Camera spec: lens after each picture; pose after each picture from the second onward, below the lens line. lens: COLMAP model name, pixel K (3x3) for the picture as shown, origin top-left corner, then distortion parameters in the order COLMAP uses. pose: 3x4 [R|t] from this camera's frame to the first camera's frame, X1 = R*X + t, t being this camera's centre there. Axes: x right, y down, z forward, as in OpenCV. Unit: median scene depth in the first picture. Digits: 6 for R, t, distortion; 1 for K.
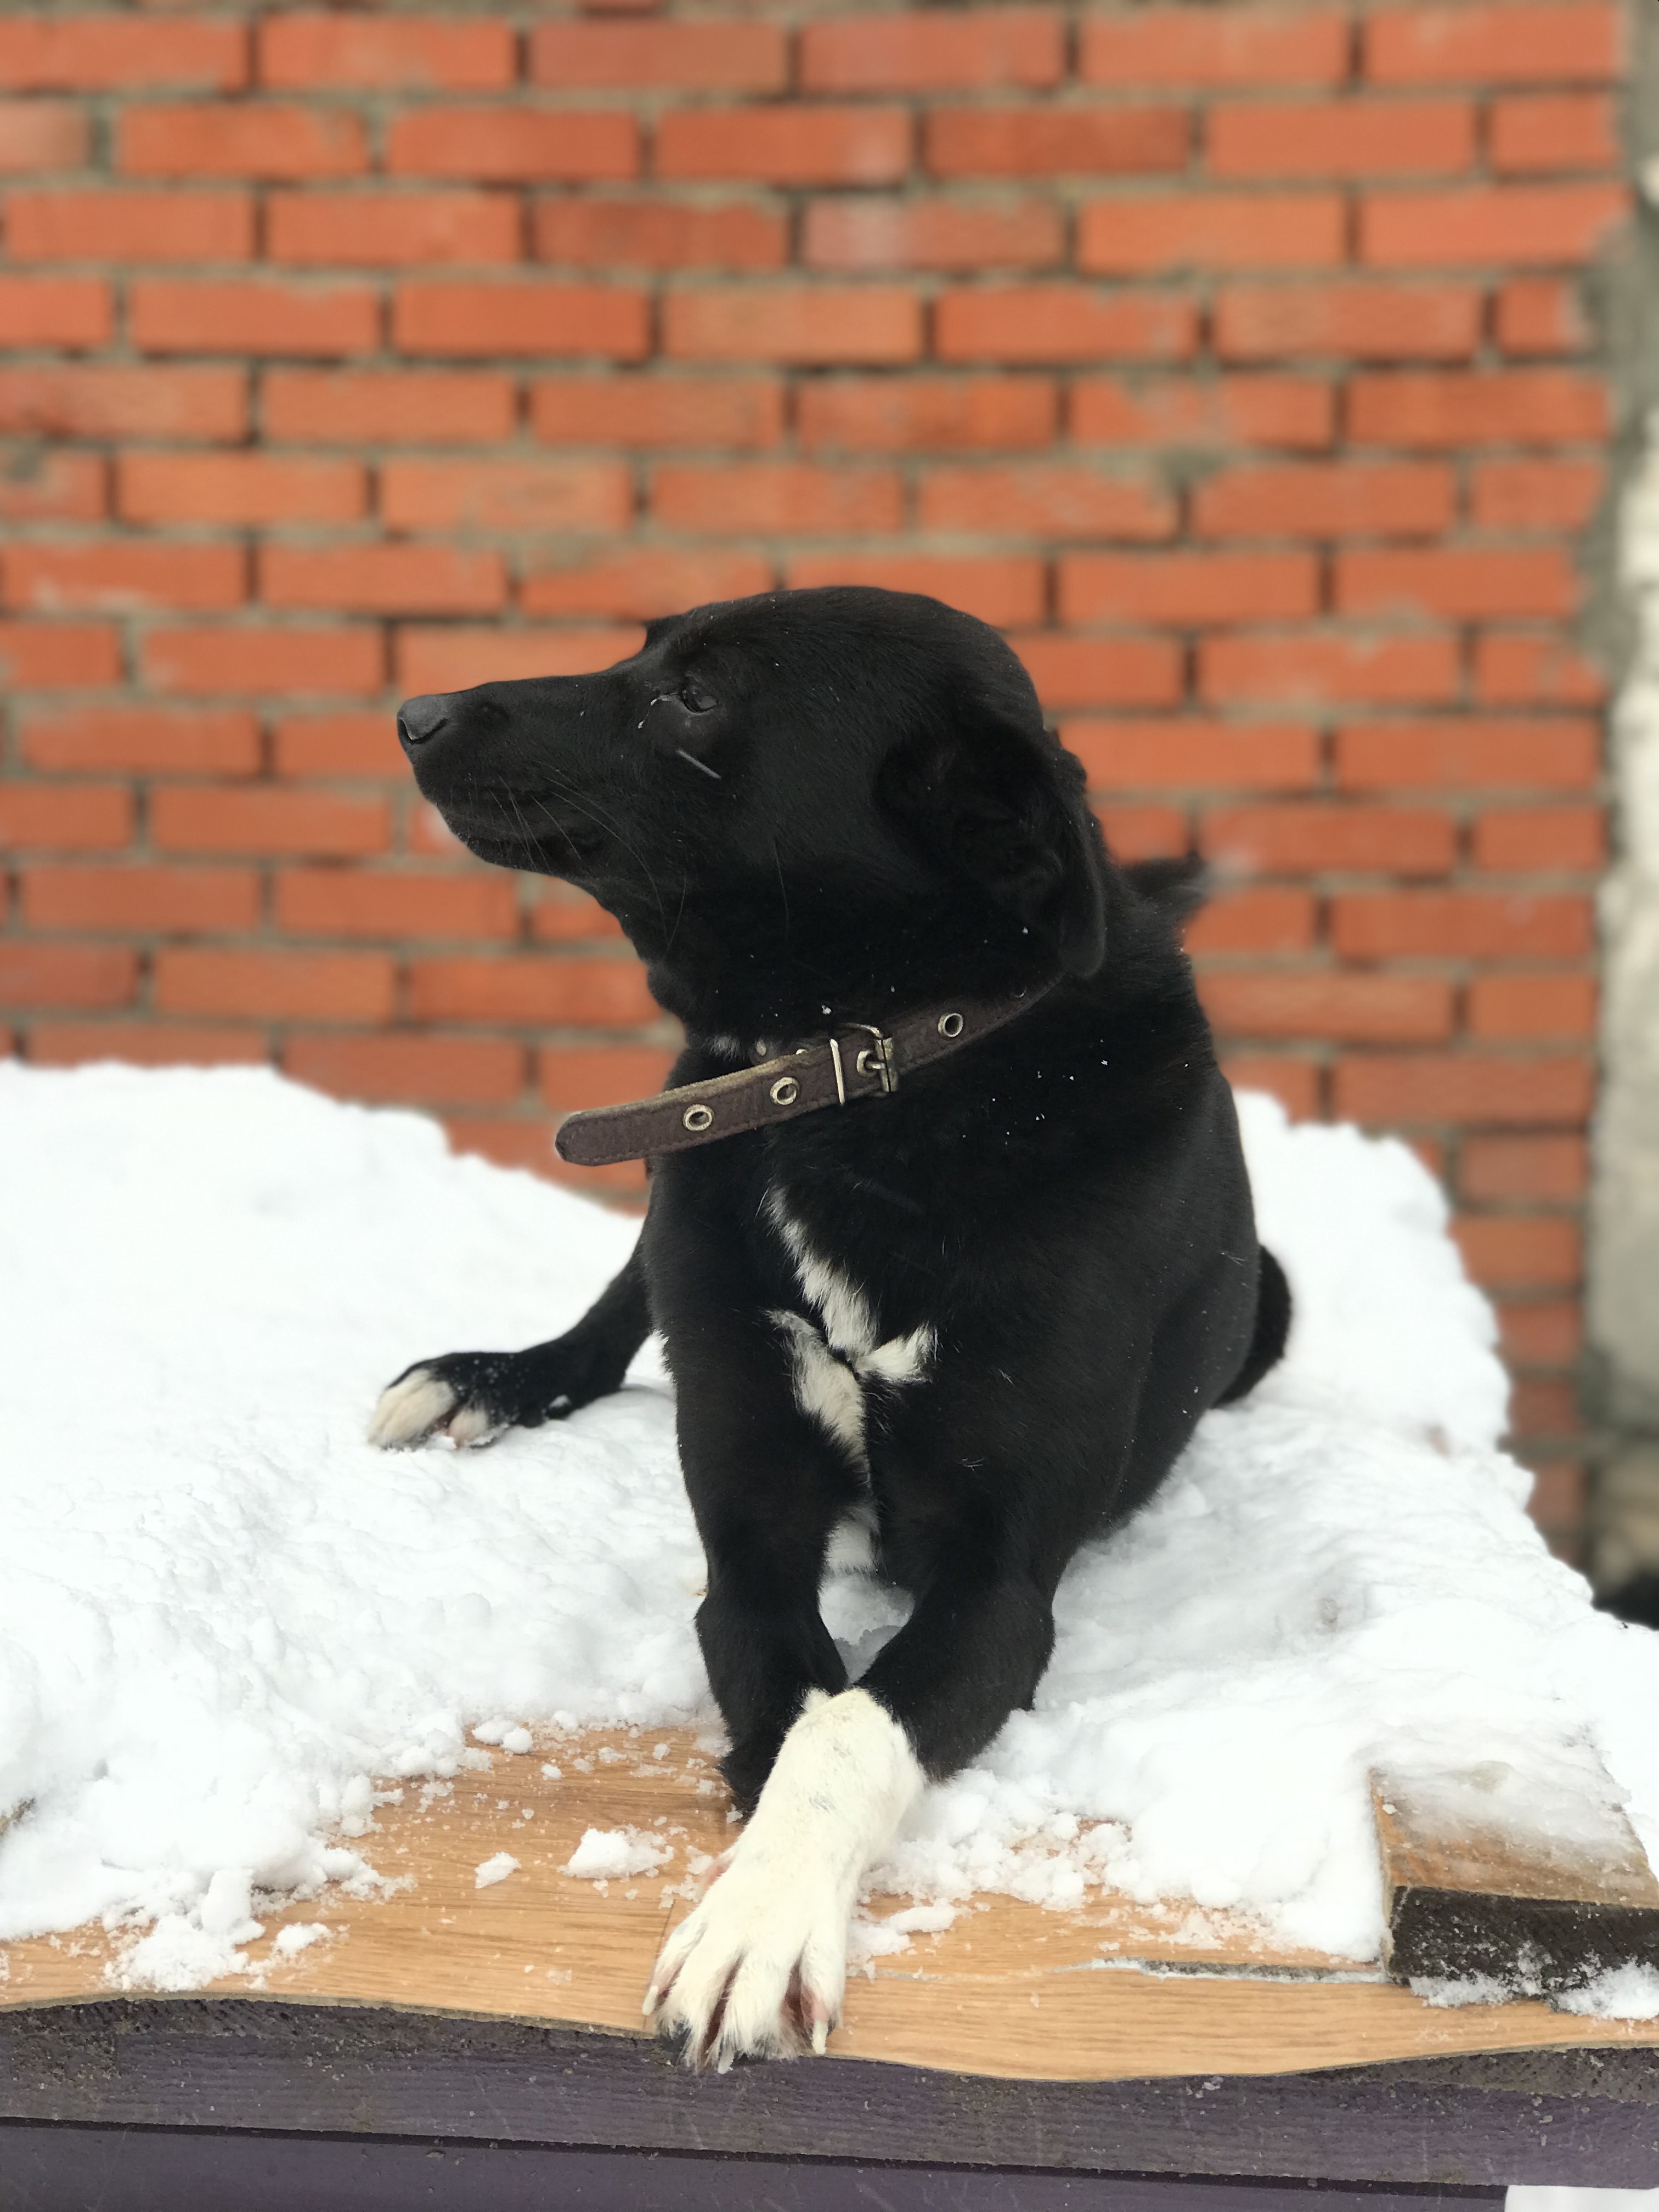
lens RADIAL K [[3665.2, 0, 829.5], [0, 3665.2, 1106.0], [0, 0, 1]] dist [0.061267, 0.131669]
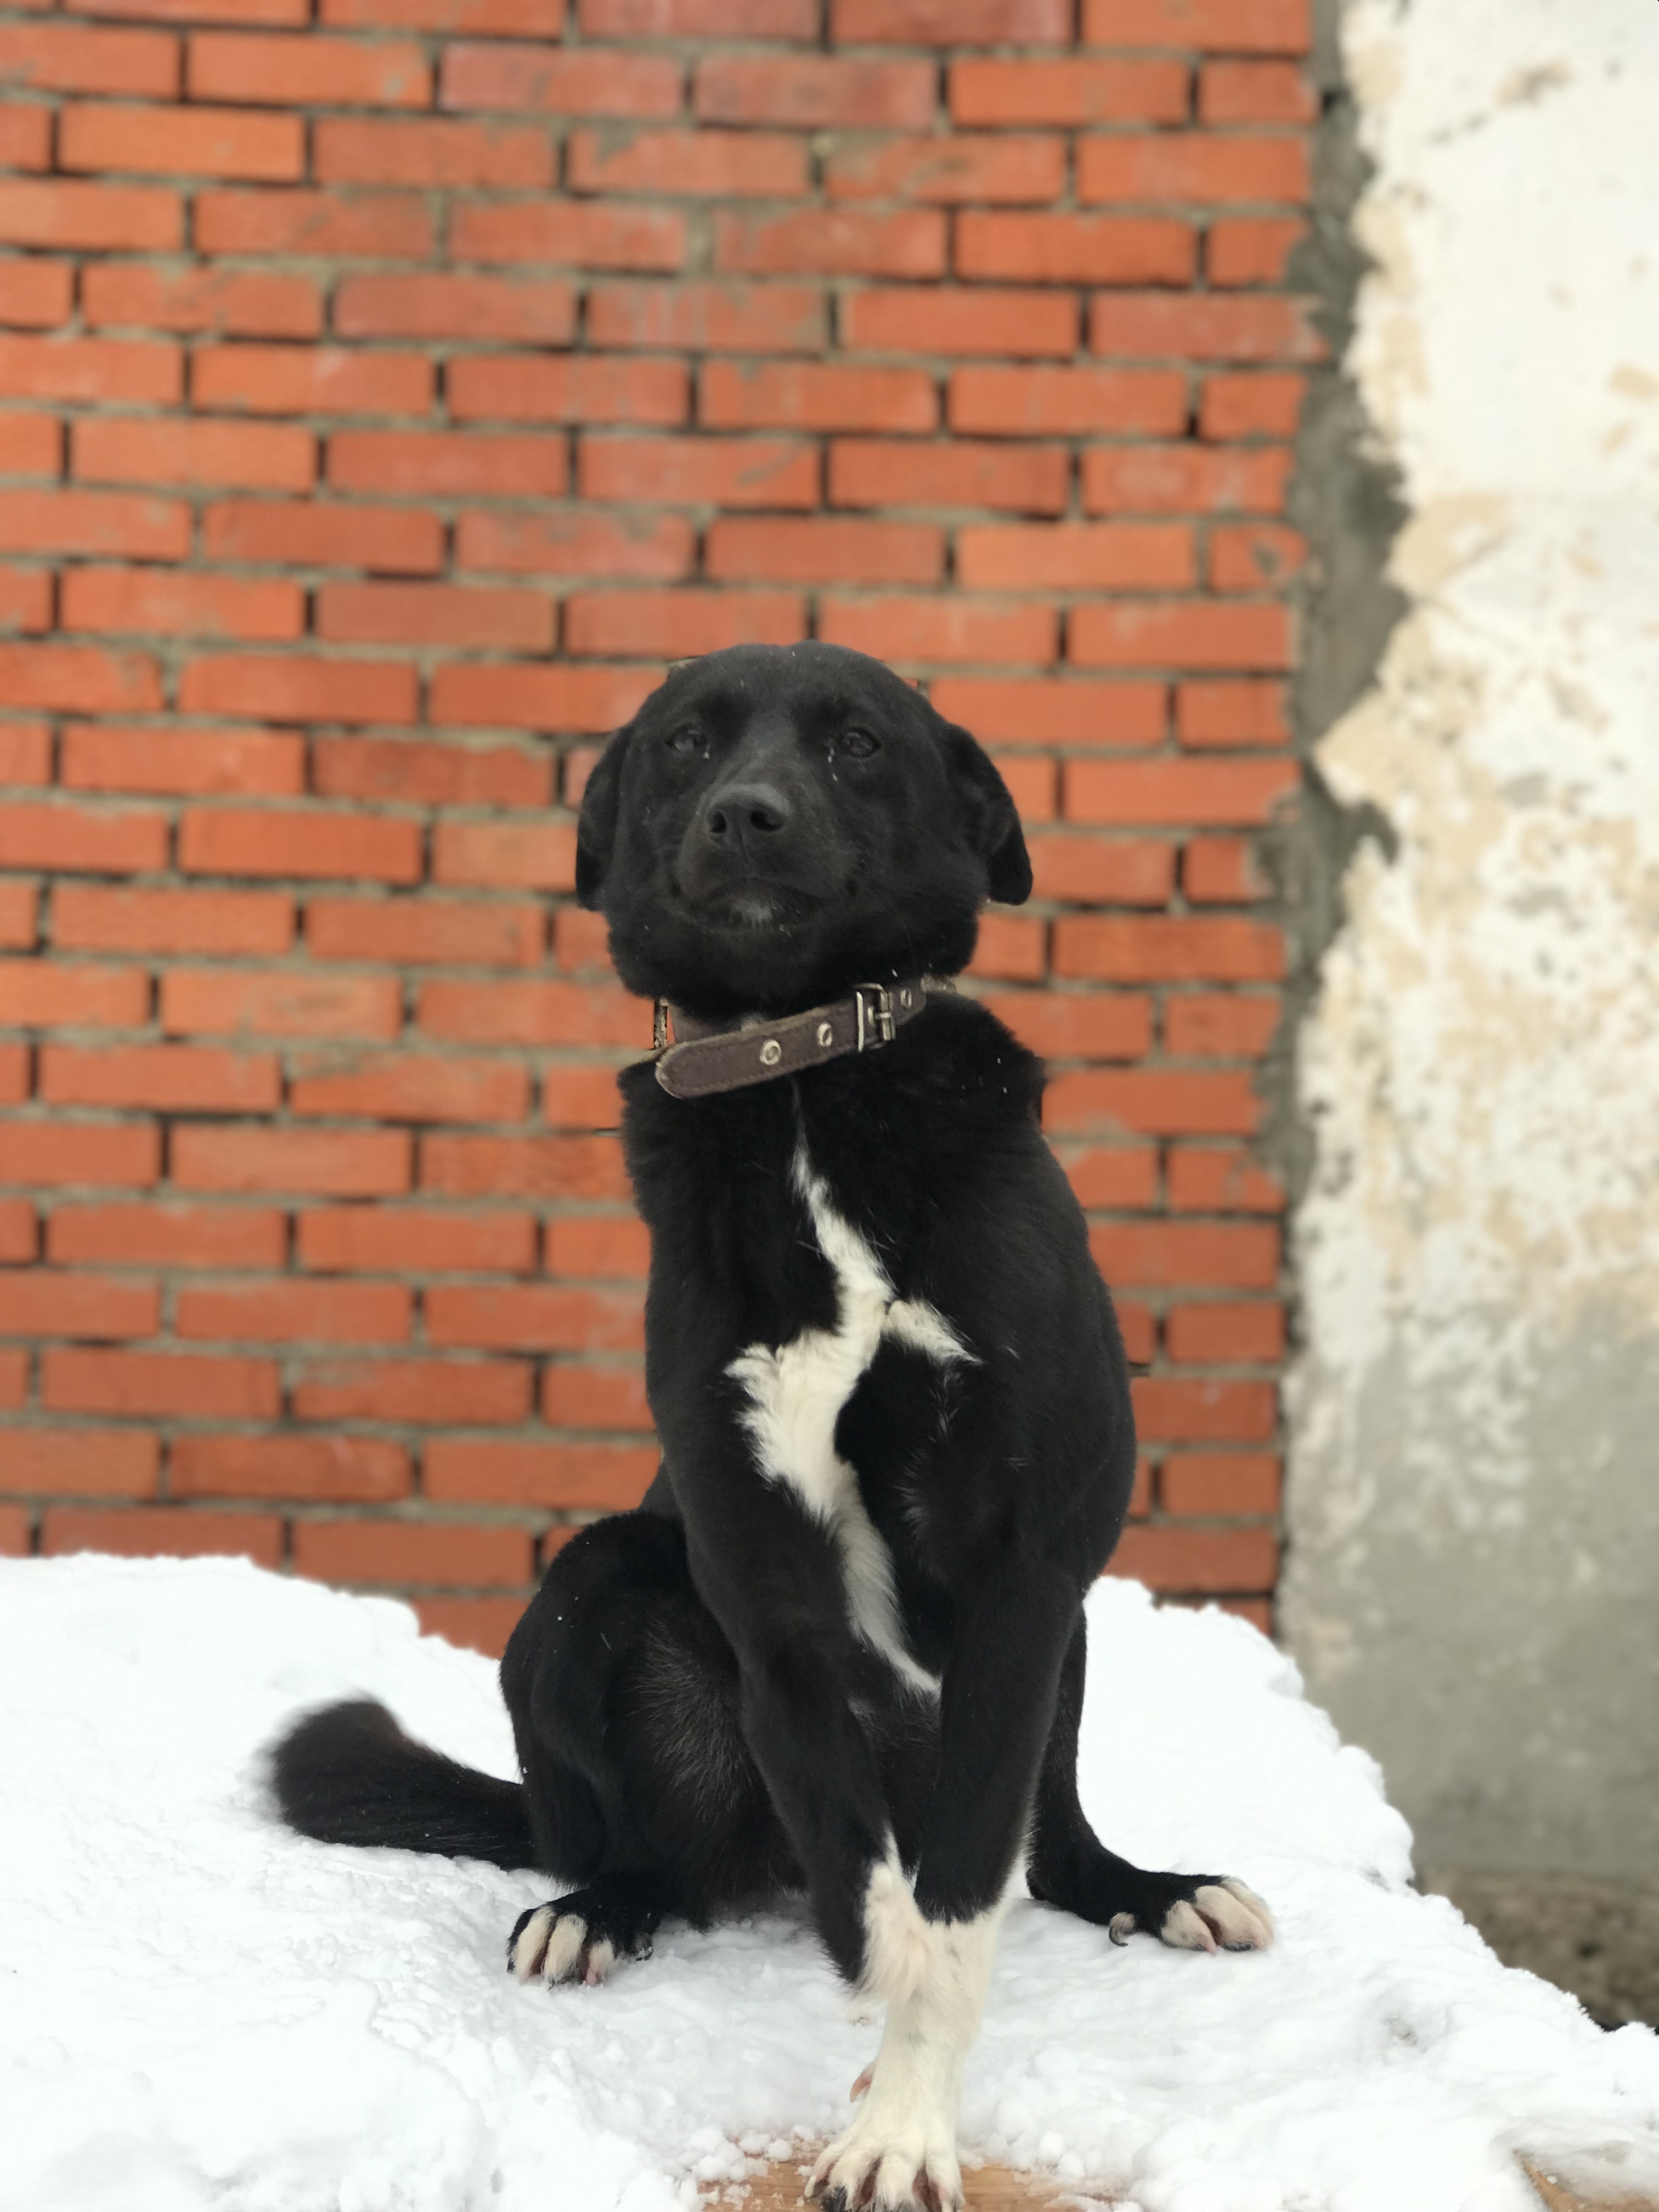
lens RADIAL K [[3667.6, 0, 825.5], [0, 3667.6, 1025.9], [0, 0, 1]] dist [-0.017095, 0.009254]
pose [[0.990235, 0.019400, 0.138050, -0.081248], [0.000603, 0.989665, -0.143400, -0.006204], [-0.139405, 0.142083, 0.979989, -0.074466]]
